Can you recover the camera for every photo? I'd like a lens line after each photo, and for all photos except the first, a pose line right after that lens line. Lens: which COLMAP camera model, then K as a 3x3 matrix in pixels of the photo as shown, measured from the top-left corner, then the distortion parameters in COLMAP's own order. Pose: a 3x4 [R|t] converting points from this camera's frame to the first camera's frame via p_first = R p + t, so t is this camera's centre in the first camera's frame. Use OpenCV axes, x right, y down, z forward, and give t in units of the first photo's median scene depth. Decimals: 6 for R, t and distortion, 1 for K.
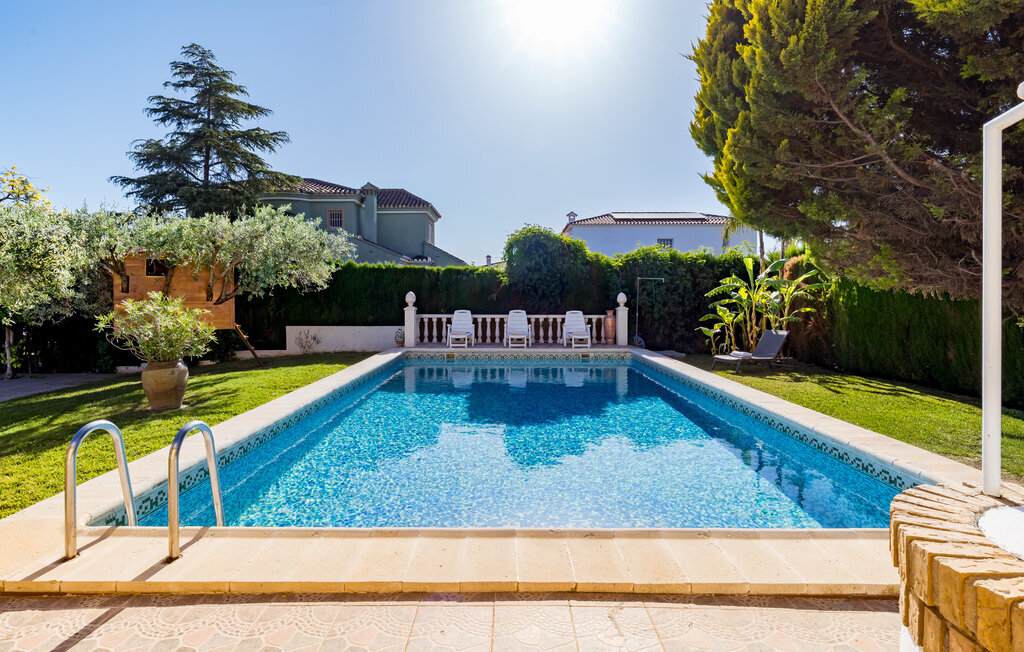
lens RADIAL K [[540.5, 0, 505.9], [0, 540.5, 323.9], [0, 0, 1]] dist [-0.000099, -0.000091]
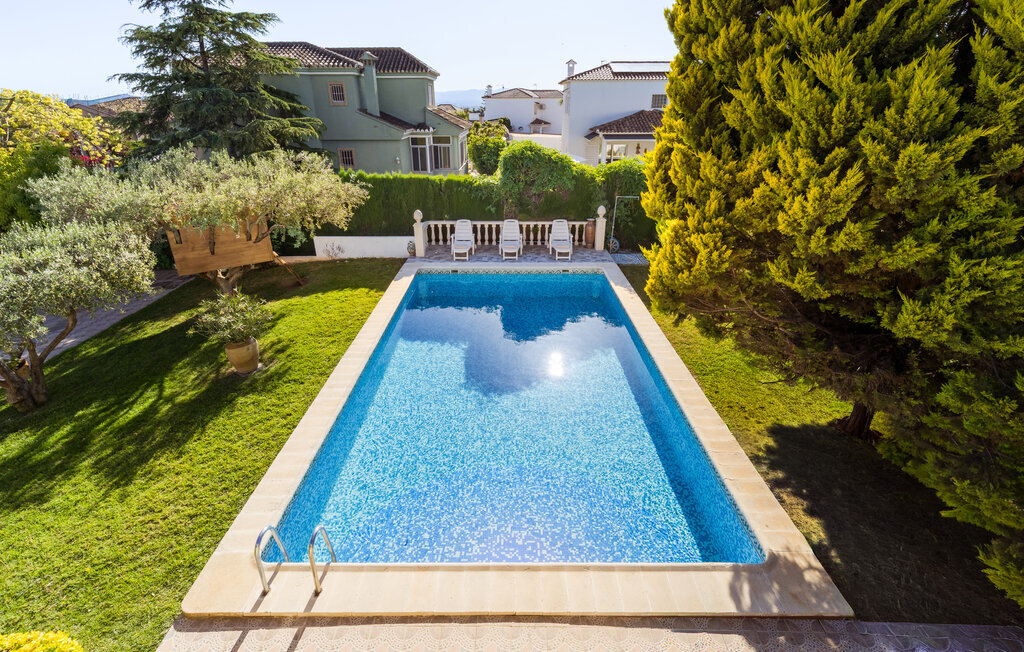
lens RADIAL K [[493.5, 0, 515.2], [0, 493.5, 325.0], [0, 0, 1]] dist [0.002415, -0.000836]
pose [[0.999954, -0.000125, 0.009560, 0.019816], [-0.003732, 0.915518, 0.402259, -0.240412], [-0.008803, -0.402276, 0.915476, -0.057507]]
